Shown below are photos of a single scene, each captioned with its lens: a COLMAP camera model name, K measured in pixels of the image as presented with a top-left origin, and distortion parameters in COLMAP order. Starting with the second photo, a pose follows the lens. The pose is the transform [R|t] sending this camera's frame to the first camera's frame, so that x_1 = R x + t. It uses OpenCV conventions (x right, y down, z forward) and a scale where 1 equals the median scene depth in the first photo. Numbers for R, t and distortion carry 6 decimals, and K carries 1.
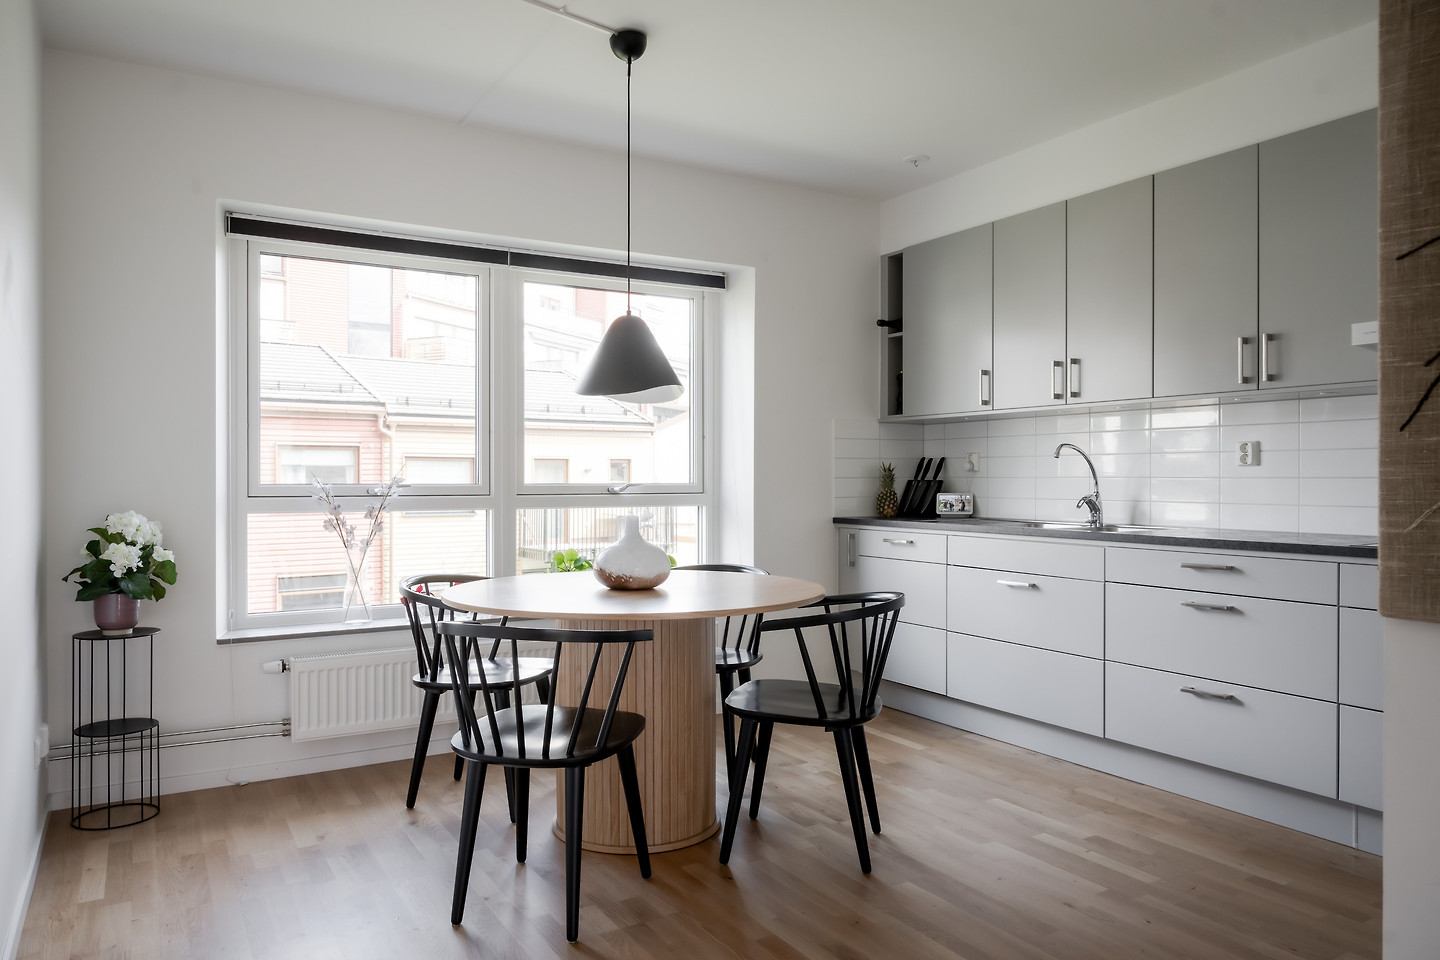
lens RADIAL K [[960.8, 0, 716.9], [0, 960.8, 488.3], [0, 0, 1]] dist [-0.002634, -0.000971]
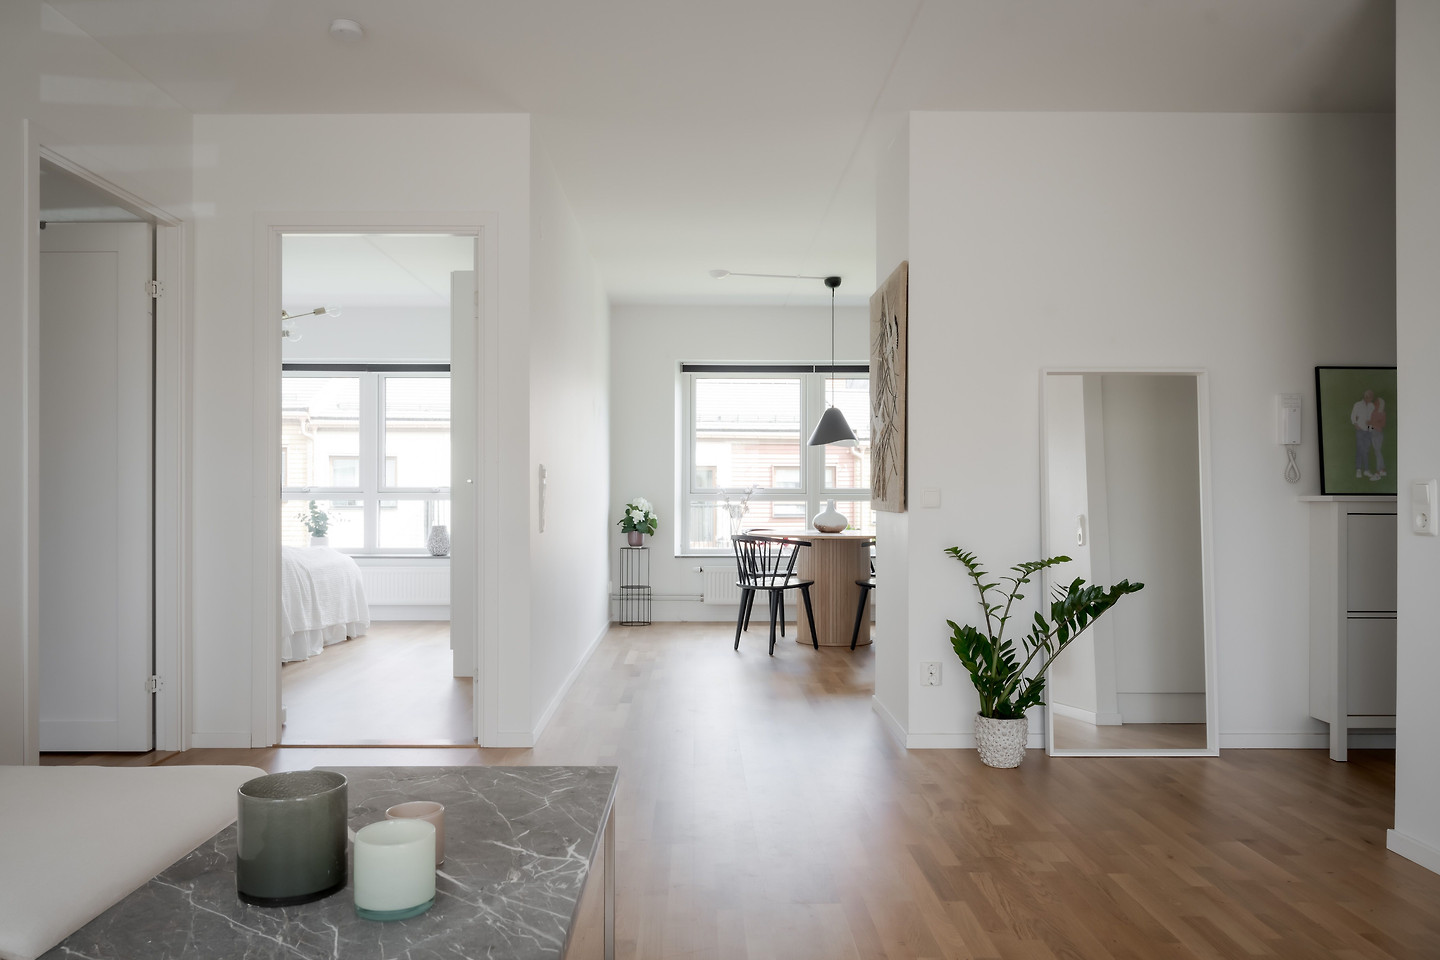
lens RADIAL K [[960.8, 0, 716.9], [0, 960.8, 488.3], [0, 0, 1]] dist [-0.002634, -0.000971]
pose [[0.871214, -0.002594, -0.490897, 0.725060], [-0.006387, 0.999842, -0.016618, 0.038972], [0.490862, 0.017613, 0.871059, -0.988359]]
